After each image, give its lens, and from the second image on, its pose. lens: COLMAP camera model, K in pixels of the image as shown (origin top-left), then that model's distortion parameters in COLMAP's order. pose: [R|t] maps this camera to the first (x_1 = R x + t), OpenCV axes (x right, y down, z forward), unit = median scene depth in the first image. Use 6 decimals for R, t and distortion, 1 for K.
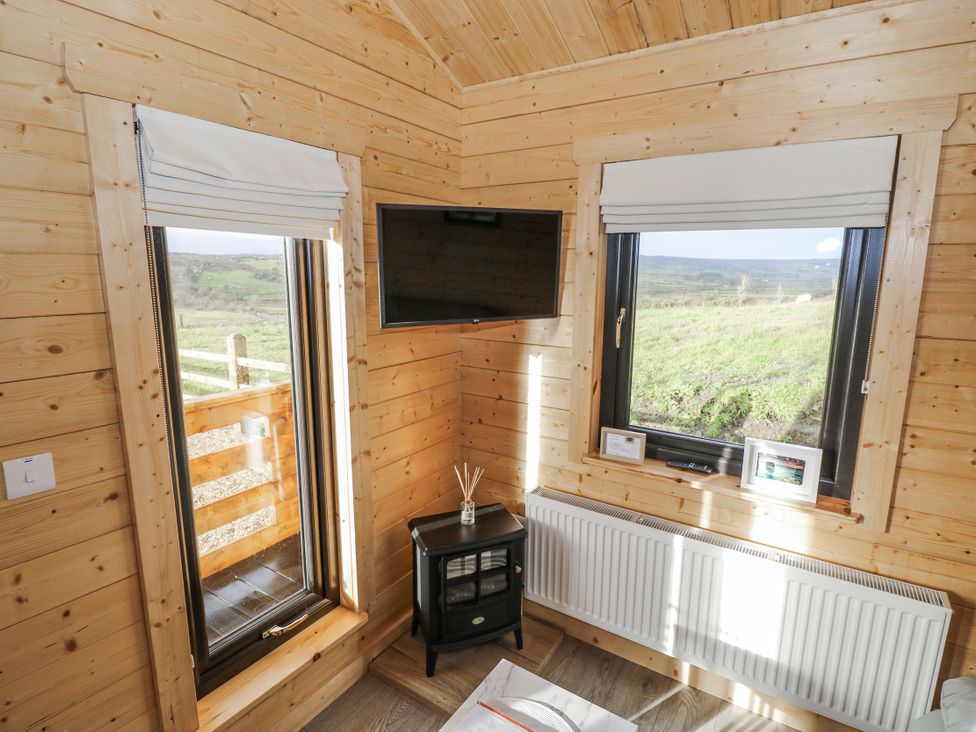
lens RADIAL K [[509.9, 0, 494.6], [0, 509.9, 357.0], [0, 0, 1]] dist [-0.015617, 0.008181]
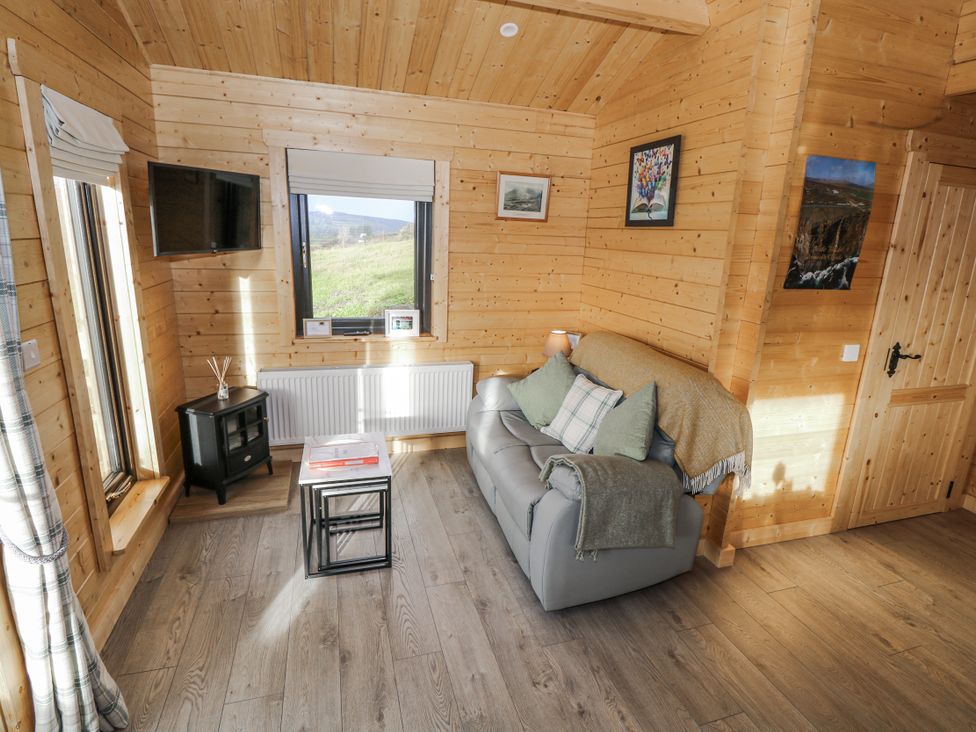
lens RADIAL K [[509.9, 0, 494.6], [0, 509.9, 357.0], [0, 0, 1]] dist [-0.015617, 0.008181]
pose [[0.642701, -0.168266, 0.747410, -0.654288], [0.095925, 0.985579, 0.139400, 0.098037], [-0.760088, -0.017897, 0.649573, -0.522030]]
